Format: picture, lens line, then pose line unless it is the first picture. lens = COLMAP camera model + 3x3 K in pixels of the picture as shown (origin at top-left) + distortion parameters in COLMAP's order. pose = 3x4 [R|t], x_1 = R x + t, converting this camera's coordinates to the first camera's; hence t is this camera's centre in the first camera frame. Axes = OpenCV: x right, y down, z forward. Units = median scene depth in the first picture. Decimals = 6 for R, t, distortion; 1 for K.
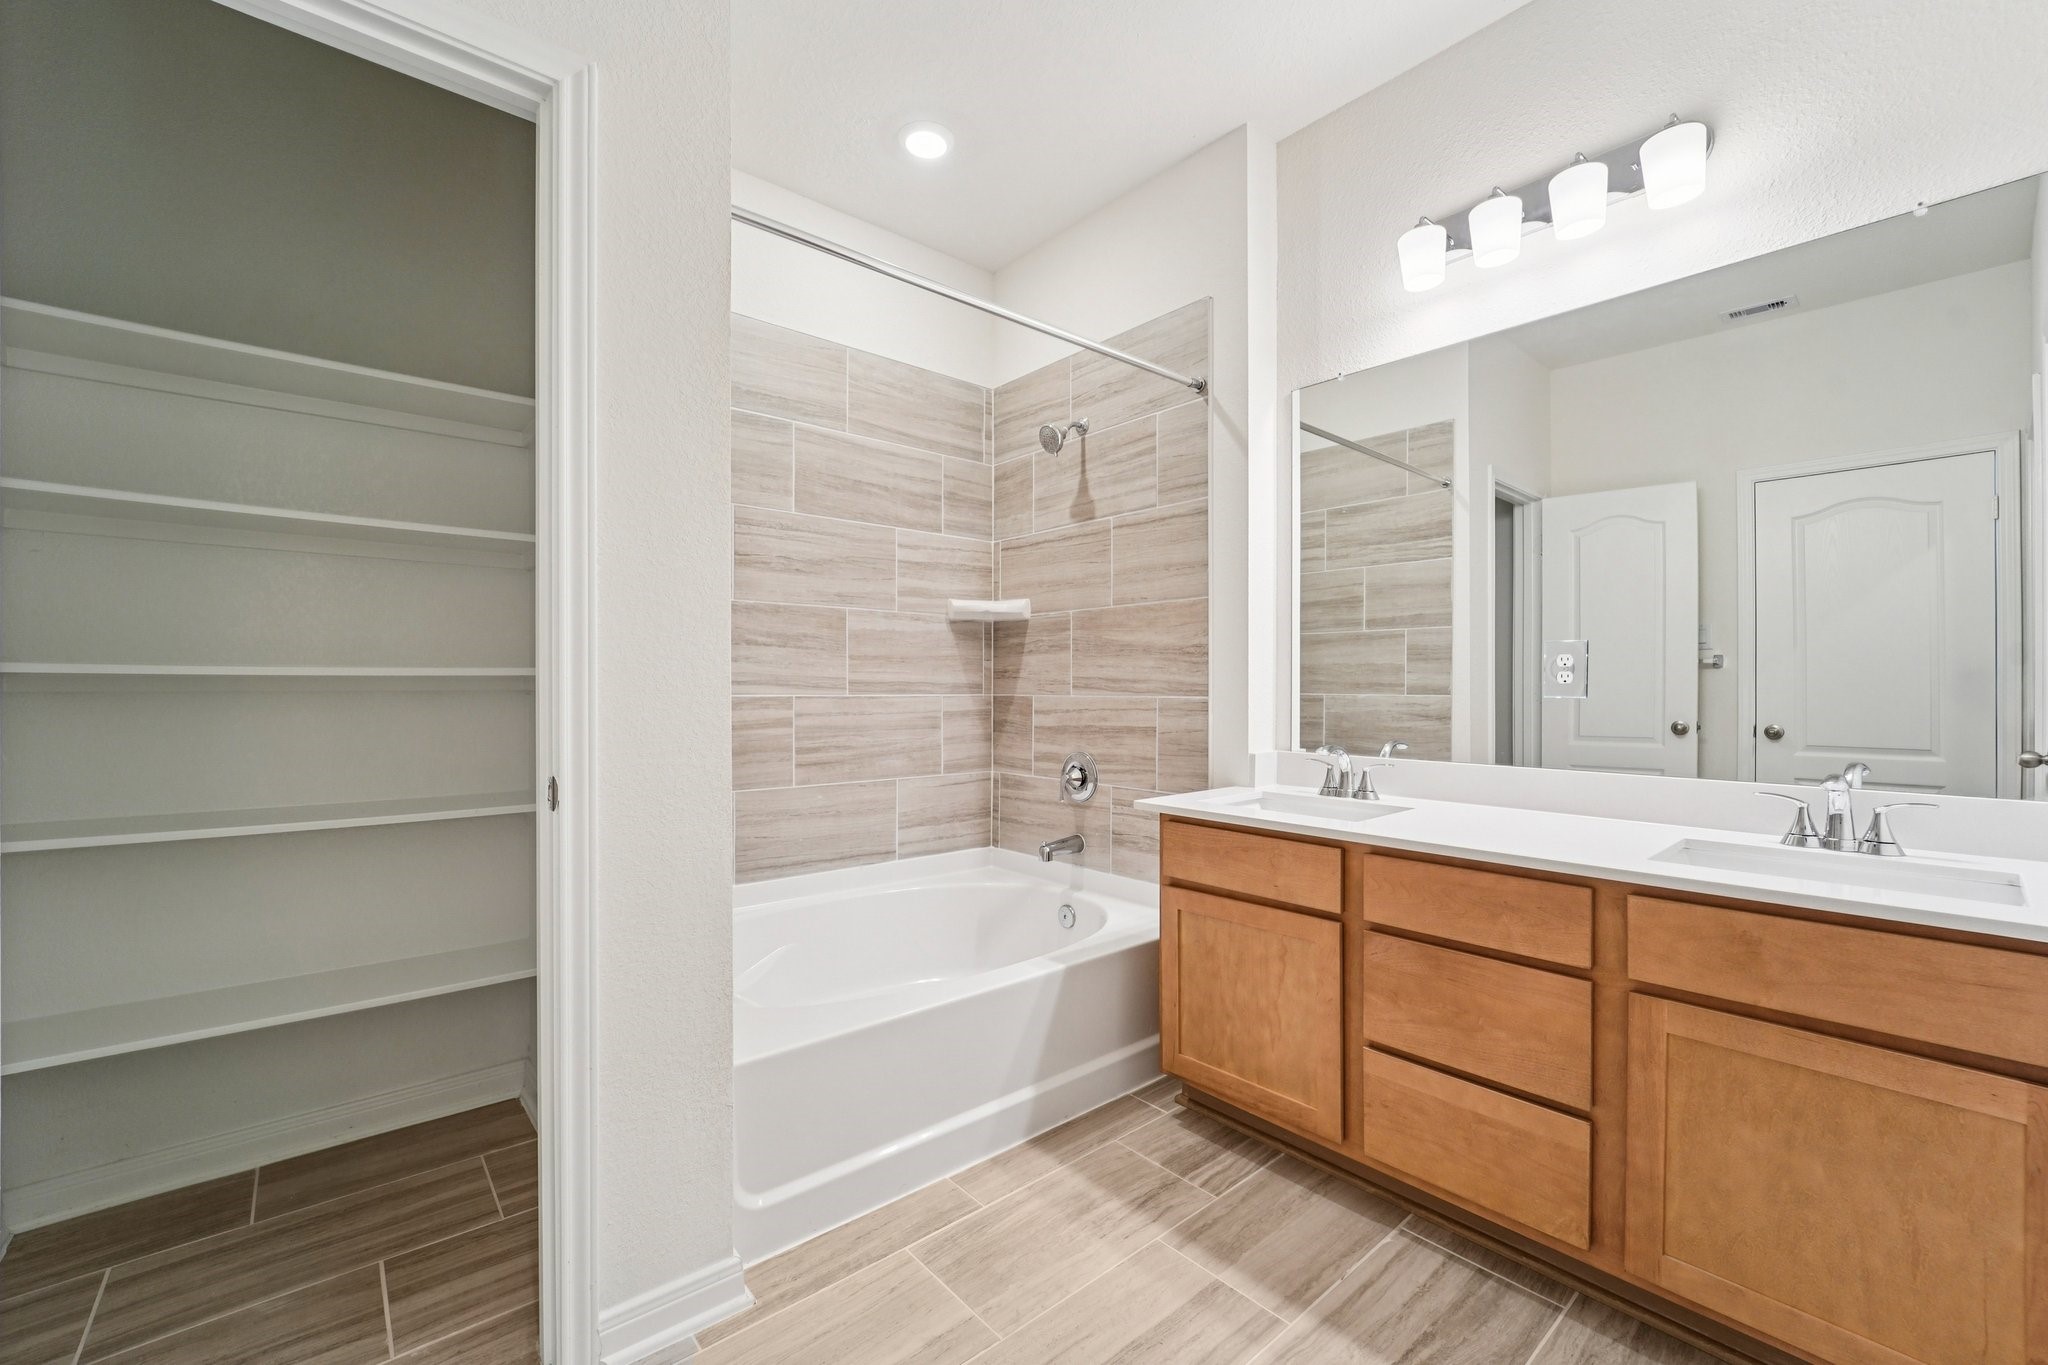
lens RADIAL K [[832.9, 0, 1034.3], [0, 832.9, 682.8], [0, 0, 1]] dist [-0.025201, 0.001914]
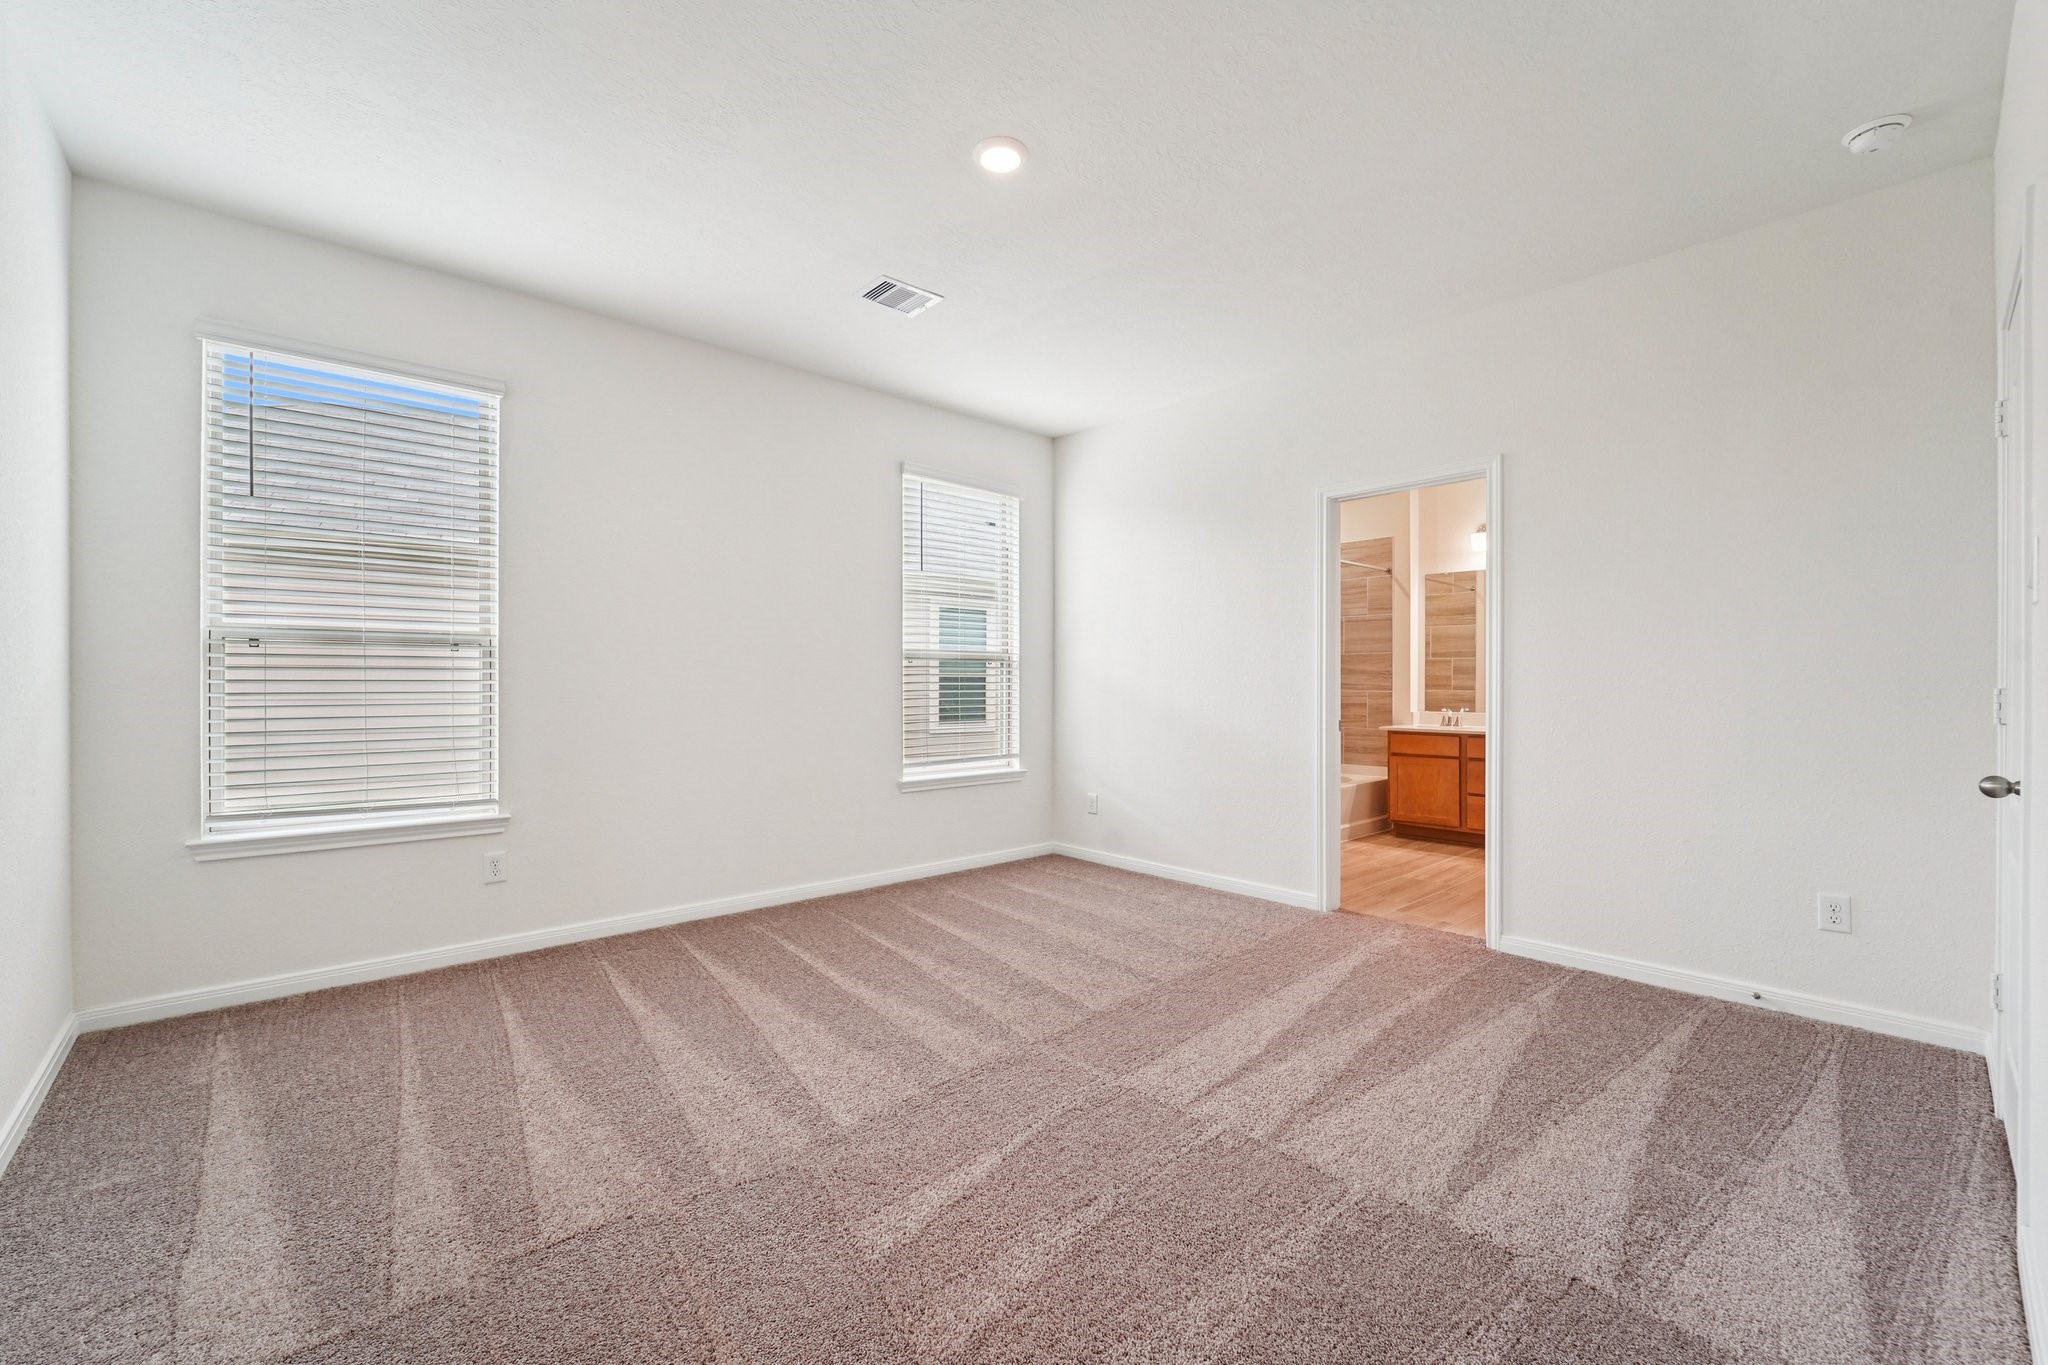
lens RADIAL K [[832.9, 0, 1028.7], [0, 832.9, 682.1], [0, 0, 1]] dist [-0.025201, 0.001914]
pose [[0.999732, 0.001177, 0.023113, -0.988094], [-0.001318, 0.999981, 0.006087, -0.025049], [-0.023106, -0.006116, 0.999714, -1.567064]]
